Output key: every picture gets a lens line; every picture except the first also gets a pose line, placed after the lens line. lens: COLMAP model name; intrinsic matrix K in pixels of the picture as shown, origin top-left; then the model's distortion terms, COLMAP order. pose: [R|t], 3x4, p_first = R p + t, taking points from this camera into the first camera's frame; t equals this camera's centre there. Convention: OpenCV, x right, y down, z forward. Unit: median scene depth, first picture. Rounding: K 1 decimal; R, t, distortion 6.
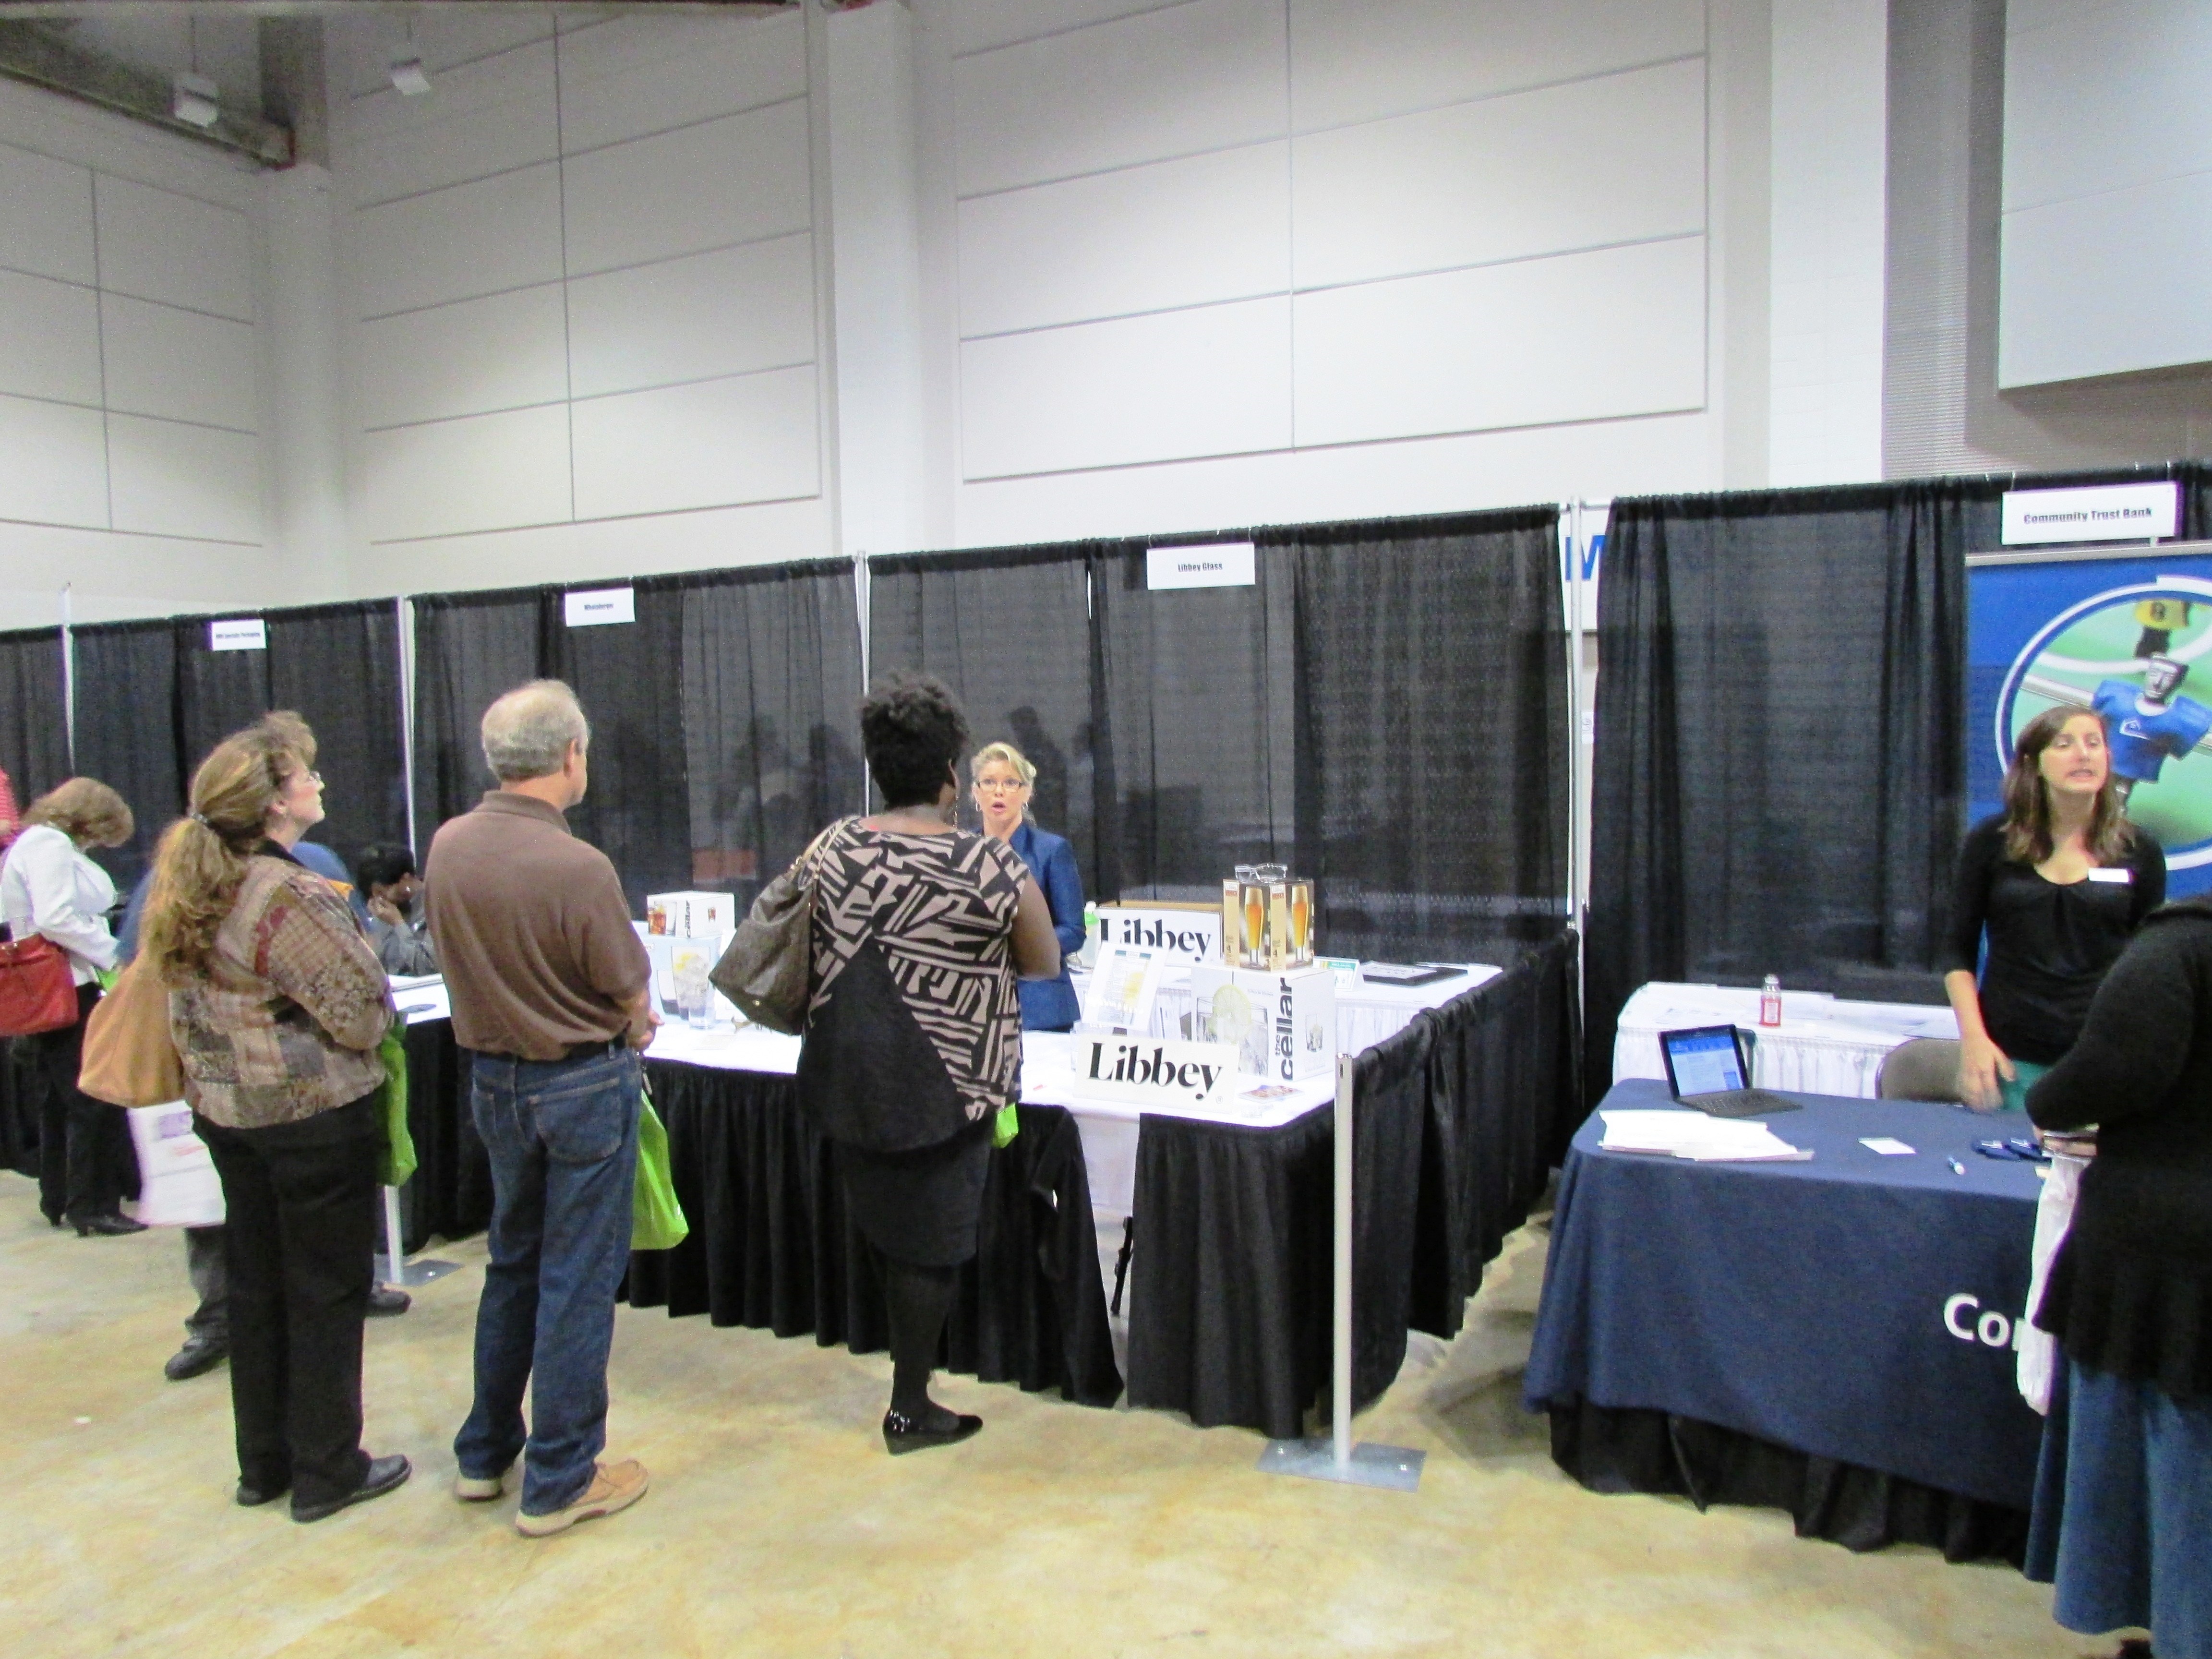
lens RADIAL K [[1578.9, 0, 1106.0], [0, 1578.9, 853.8], [0, 0, 1]] dist [-0.051722, 0.012592]
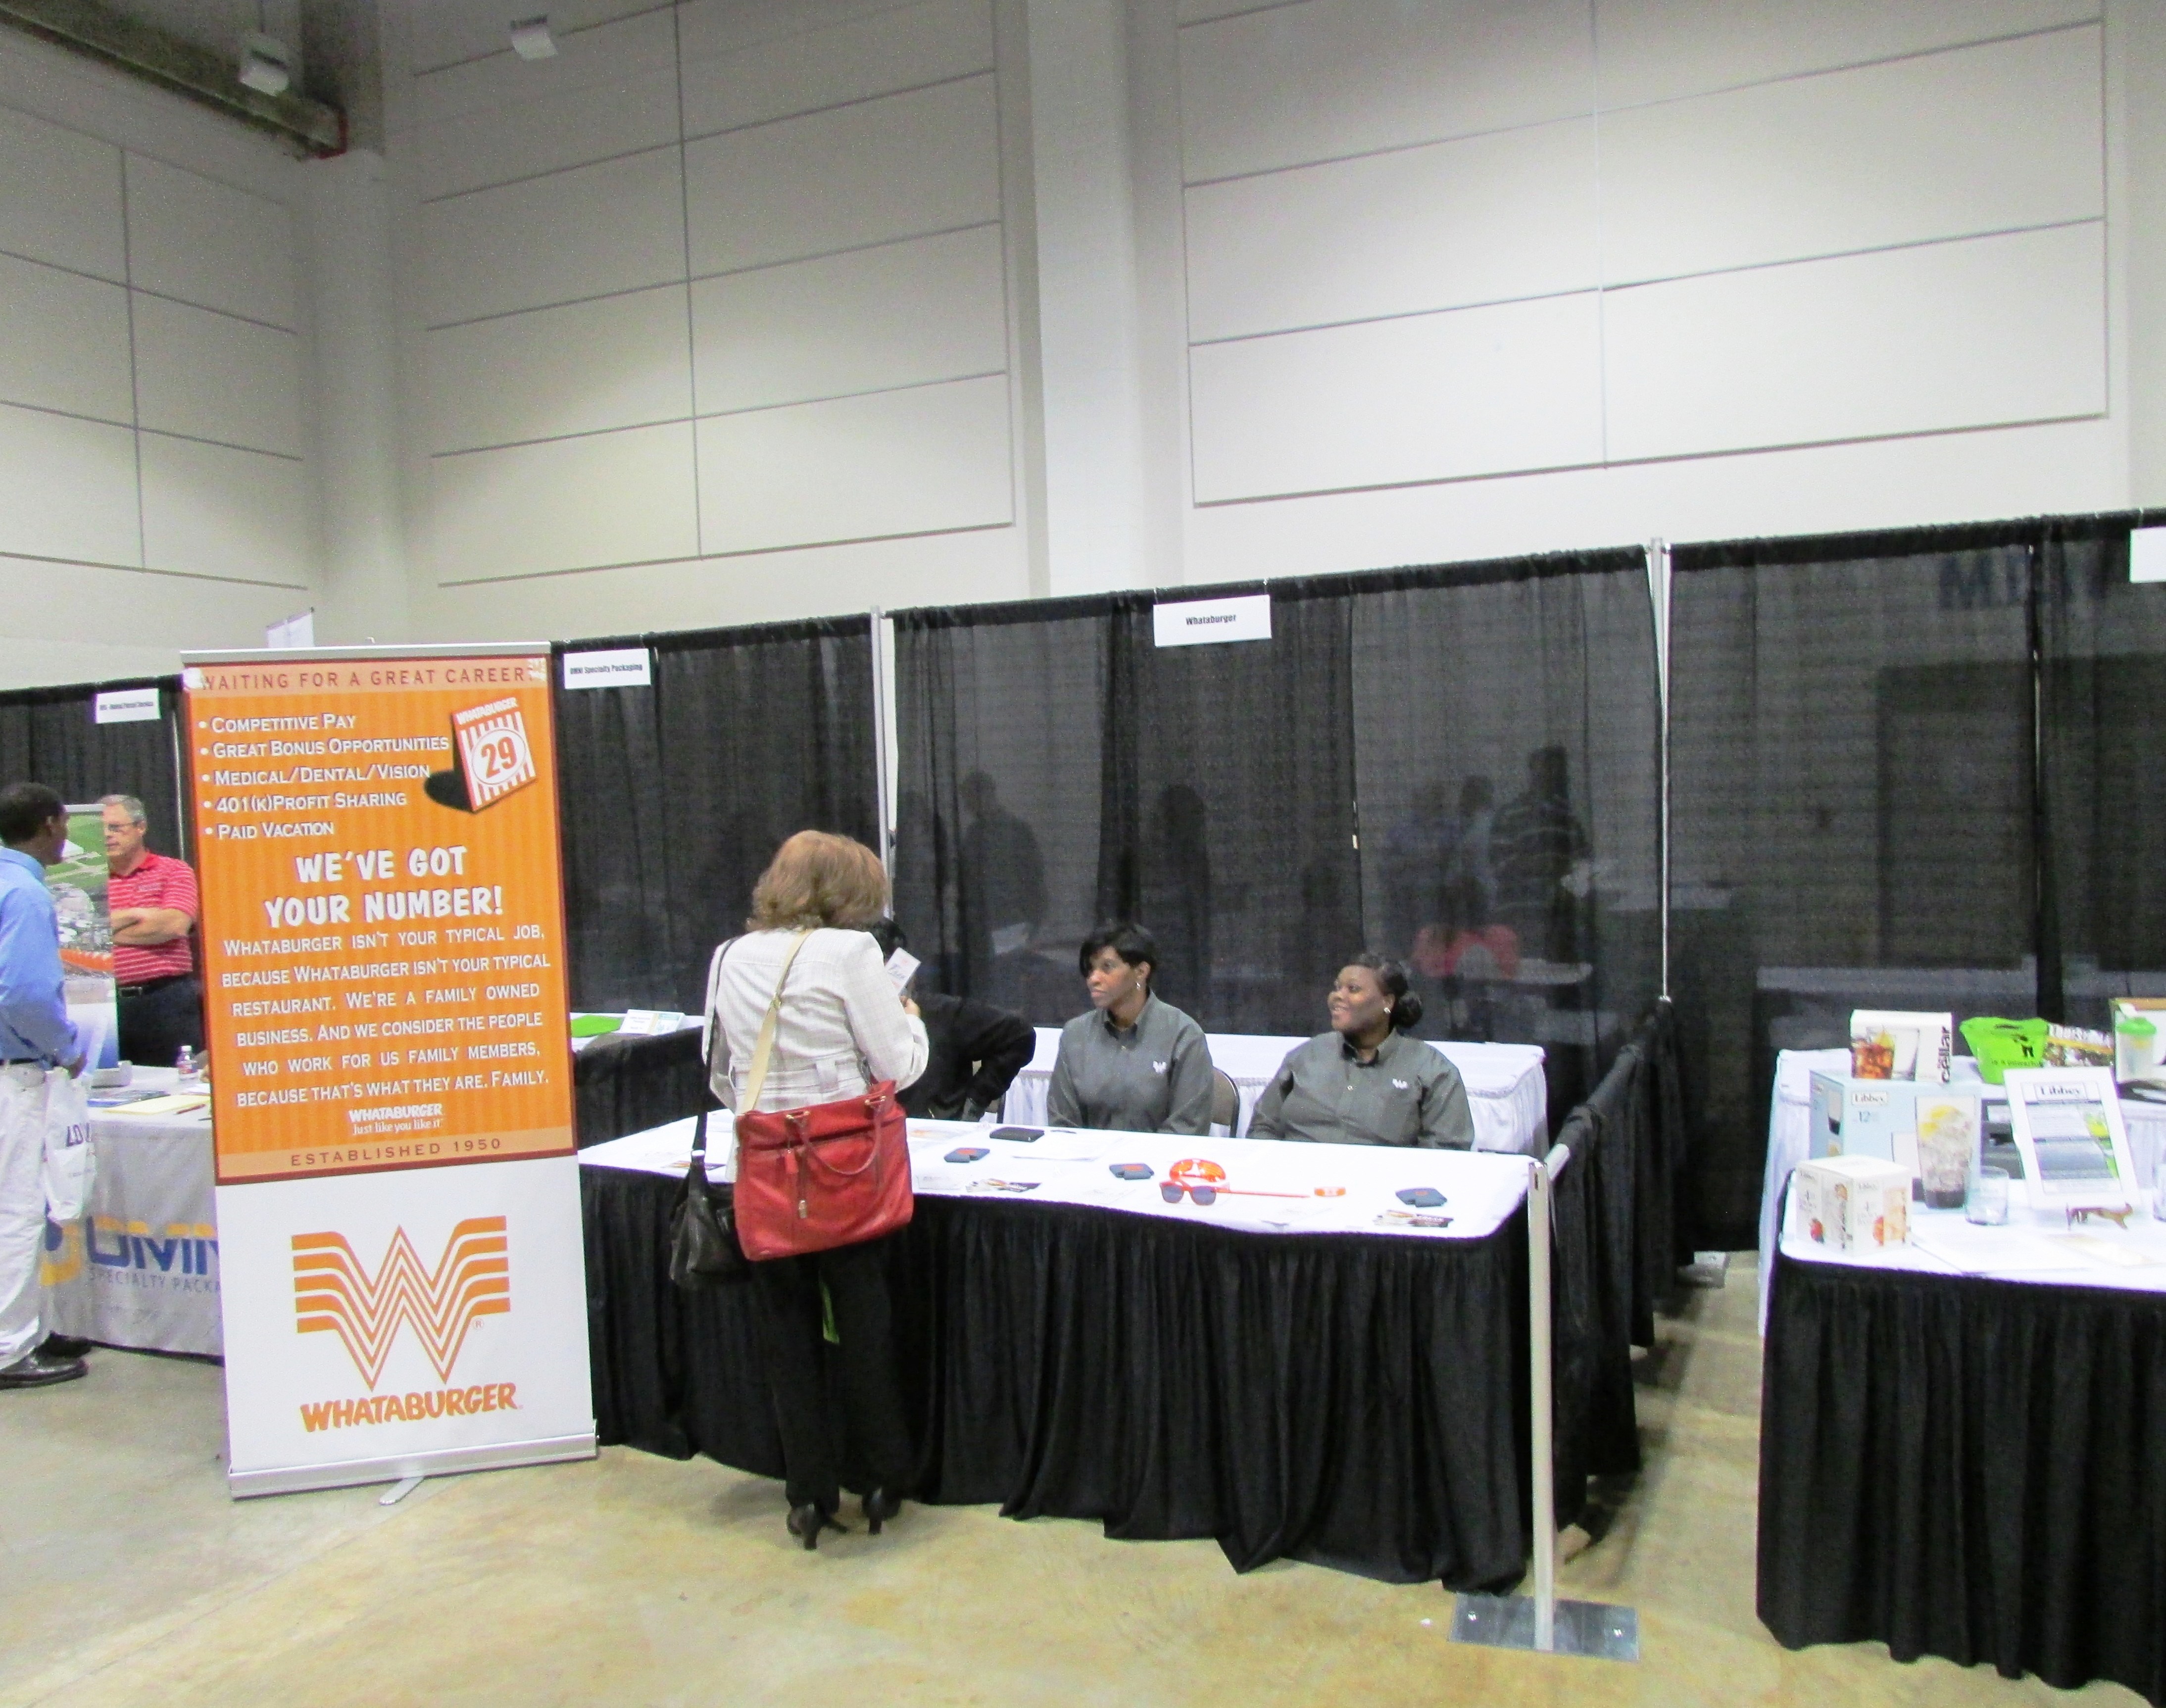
lens RADIAL K [[1637.3, 0, 1083.0], [0, 1637.3, 854.0], [0, 0, 1]] dist [-0.037717, 0.001488]
pose [[0.997920, -0.017901, 0.061922, -0.241615], [0.020652, 0.998815, -0.044080, -0.007038], [-0.061059, 0.045267, 0.997107, 0.127271]]
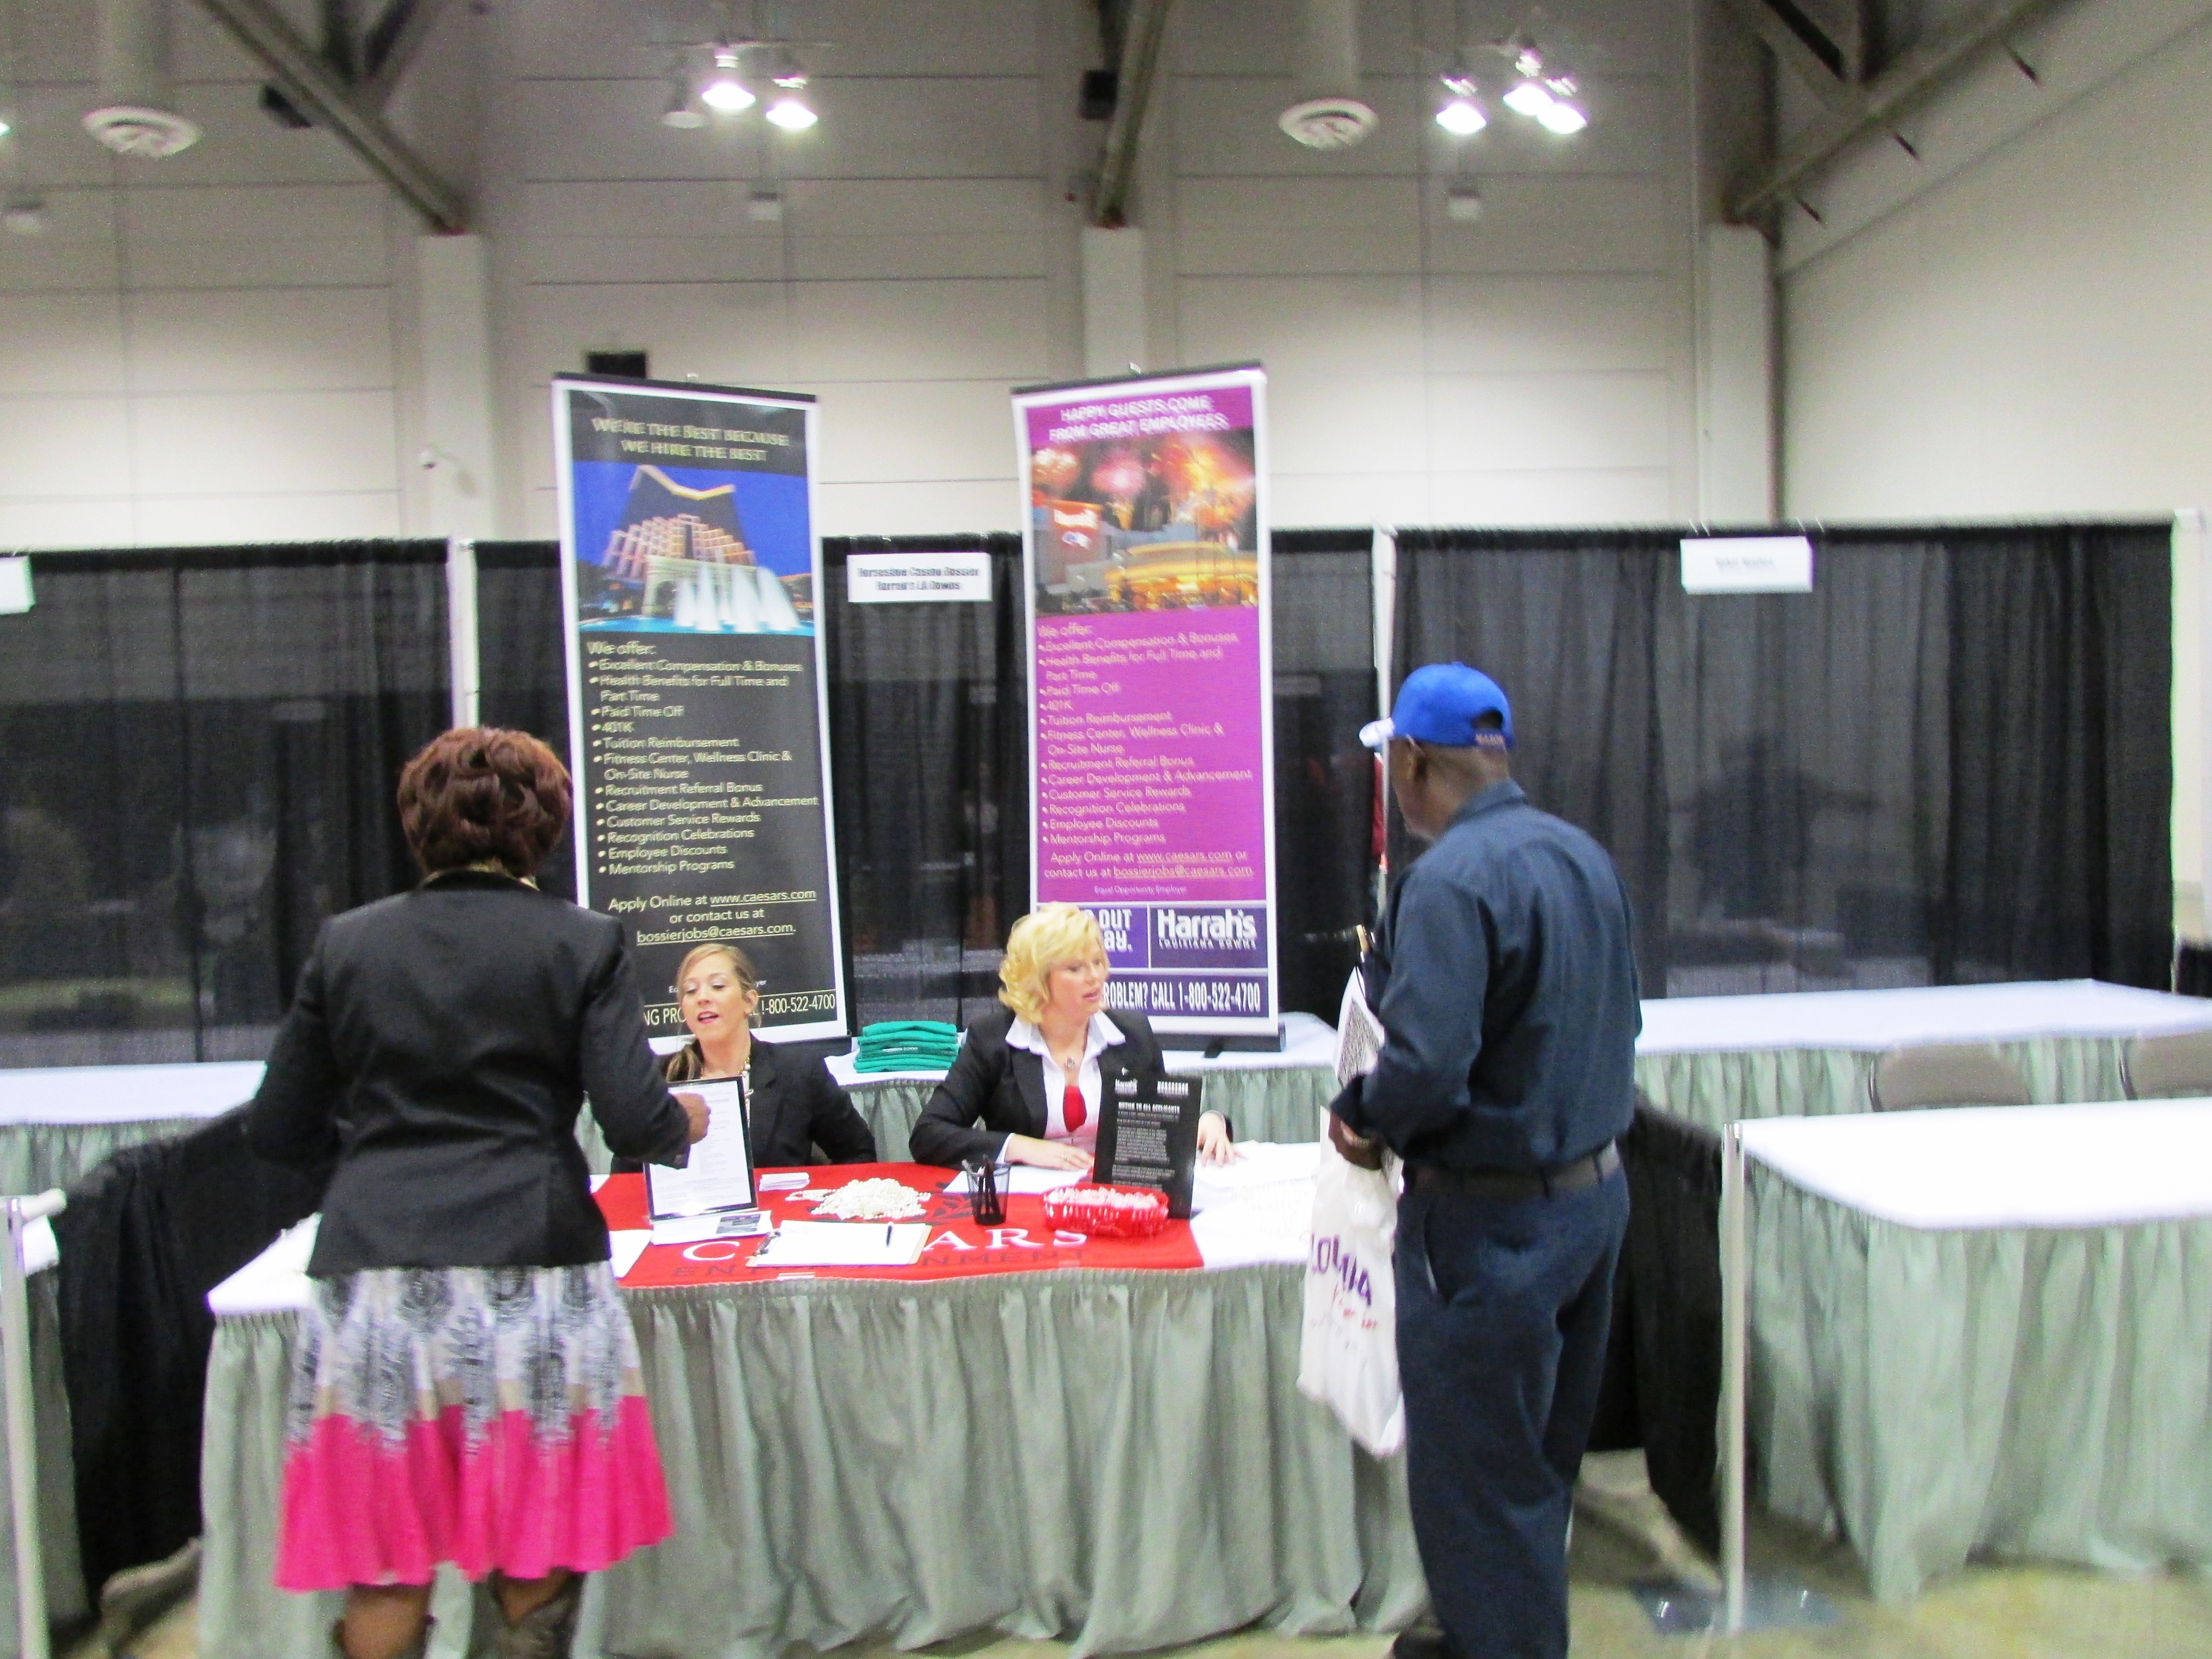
lens RADIAL K [[1584.4, 0, 1106.0], [0, 1584.4, 829.5], [0, 0, 1]] dist [0.004262, 0.002750]
pose [[0.857195, -0.030258, 0.514103, -0.353706], [0.049671, 0.998476, -0.024054, -0.011348], [-0.512591, 0.046155, 0.857391, 0.193429]]
